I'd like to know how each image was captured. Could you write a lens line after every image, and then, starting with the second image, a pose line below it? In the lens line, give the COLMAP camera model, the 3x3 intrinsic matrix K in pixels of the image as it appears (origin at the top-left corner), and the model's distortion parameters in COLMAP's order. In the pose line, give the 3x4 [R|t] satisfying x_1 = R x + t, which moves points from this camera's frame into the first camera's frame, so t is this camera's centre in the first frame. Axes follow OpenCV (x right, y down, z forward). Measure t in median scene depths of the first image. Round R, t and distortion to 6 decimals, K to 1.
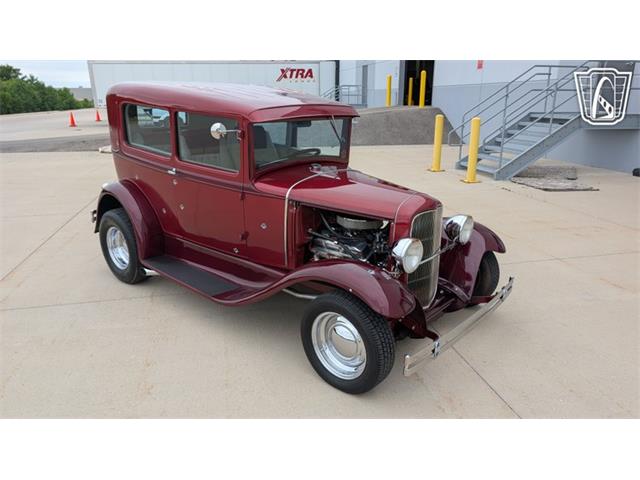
lens RADIAL K [[477.1, 0, 312.4], [0, 477.1, 239.4], [0, 0, 1]] dist [-0.000739, -0.002198]
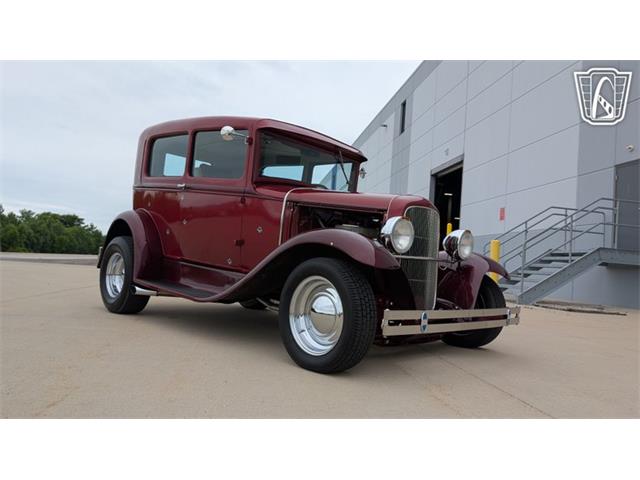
lens RADIAL K [[474.0, 0, 327.4], [0, 474.0, 229.6], [0, 0, 1]] dist [0.001844, -0.002182]
pose [[0.995926, 0.074287, -0.051126, 0.037747], [-0.087783, 0.928433, -0.360979, 0.134015], [0.020651, 0.363996, 0.931172, 0.036548]]
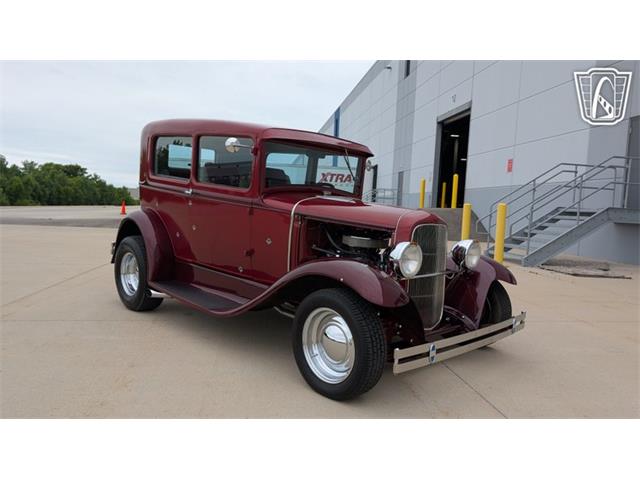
lens RADIAL K [[475.1, 0, 321.8], [0, 475.1, 238.7], [0, 0, 1]] dist [0.000394, -0.000264]
pose [[0.996392, 0.057086, -0.062799, 0.030568], [-0.069816, 0.972061, -0.224105, 0.077948], [0.048252, 0.227680, 0.972540, 0.013203]]
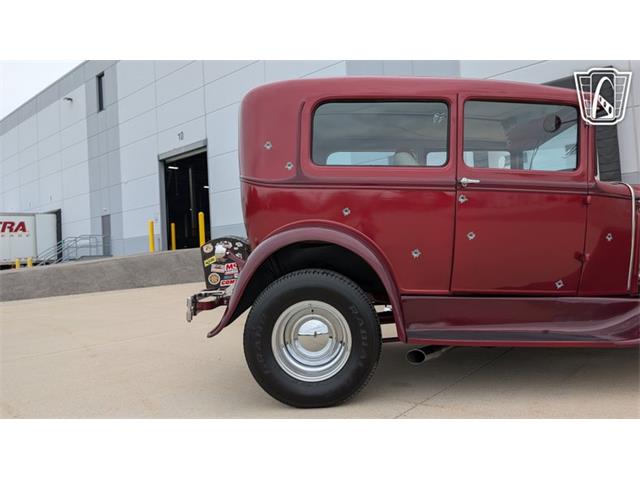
lens RADIAL K [[467.0, 0, 324.2], [0, 467.0, 232.8], [0, 0, 1]] dist [0.011652, 0.002277]
pose [[0.774660, -0.007492, 0.632334, -0.399629], [0.229391, 0.935153, -0.269942, 0.027348], [-0.589307, 0.354165, 0.726144, 0.305981]]
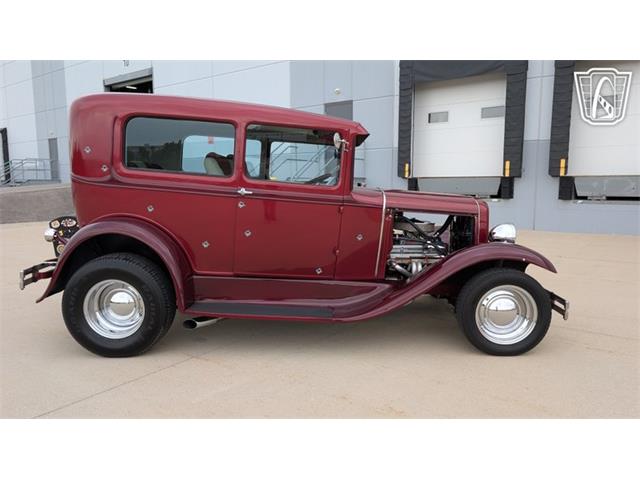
lens RADIAL K [[464.5, 0, 326.4], [0, 464.5, 239.1], [0, 0, 1]] dist [0.013957, -0.002545]
pose [[0.736936, -0.078761, 0.671358, -0.345440], [0.192258, 0.976592, -0.096467, 0.023865], [-0.648045, 0.200164, 0.734828, 0.139581]]
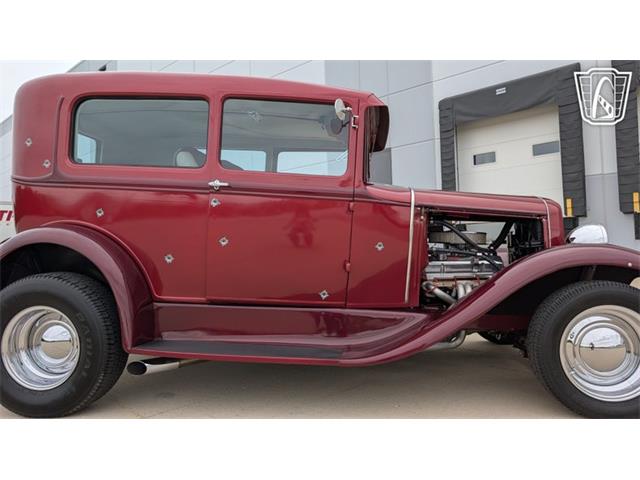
lens RADIAL K [[464.9, 0, 327.3], [0, 464.9, 229.8], [0, 0, 1]] dist [0.007687, 0.001952]
pose [[0.802305, 0.007930, 0.596862, -0.249991], [0.195579, 0.941224, -0.275403, 0.053975], [-0.563965, 0.337691, 0.753597, 0.215347]]
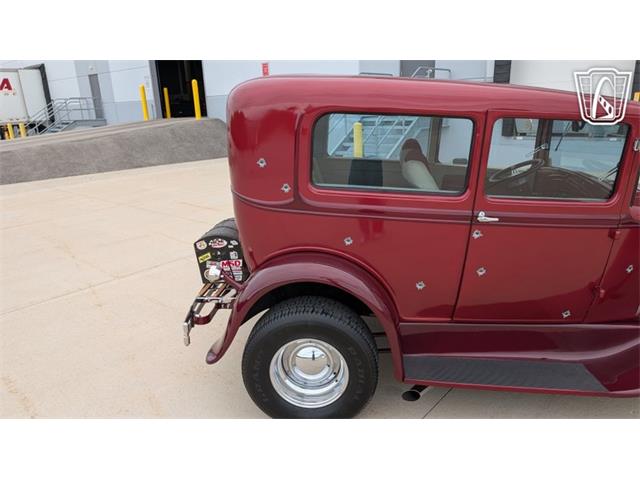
lens RADIAL K [[464.8, 0, 319.4], [0, 464.8, 238.4], [0, 0, 1]] dist [0.015653, -0.002640]
pose [[0.783172, -0.197941, 0.589458, -0.372436], [0.210159, 0.976455, 0.048671, -0.087473], [-0.585214, 0.085762, 0.806331, 0.298759]]
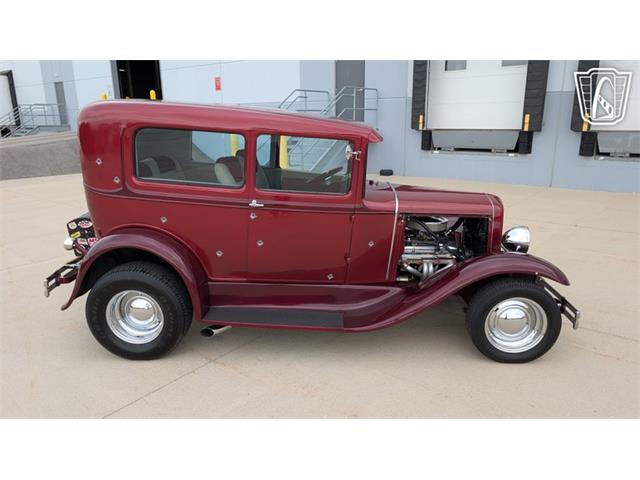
lens RADIAL K [[464.8, 0, 319.4], [0, 464.8, 238.4], [0, 0, 1]] dist [0.015653, -0.002640]
pose [[0.761301, -0.172470, 0.625040, -0.339162], [0.193802, 0.980434, 0.034484, -0.040233], [-0.618758, 0.094881, 0.779831, 0.128759]]
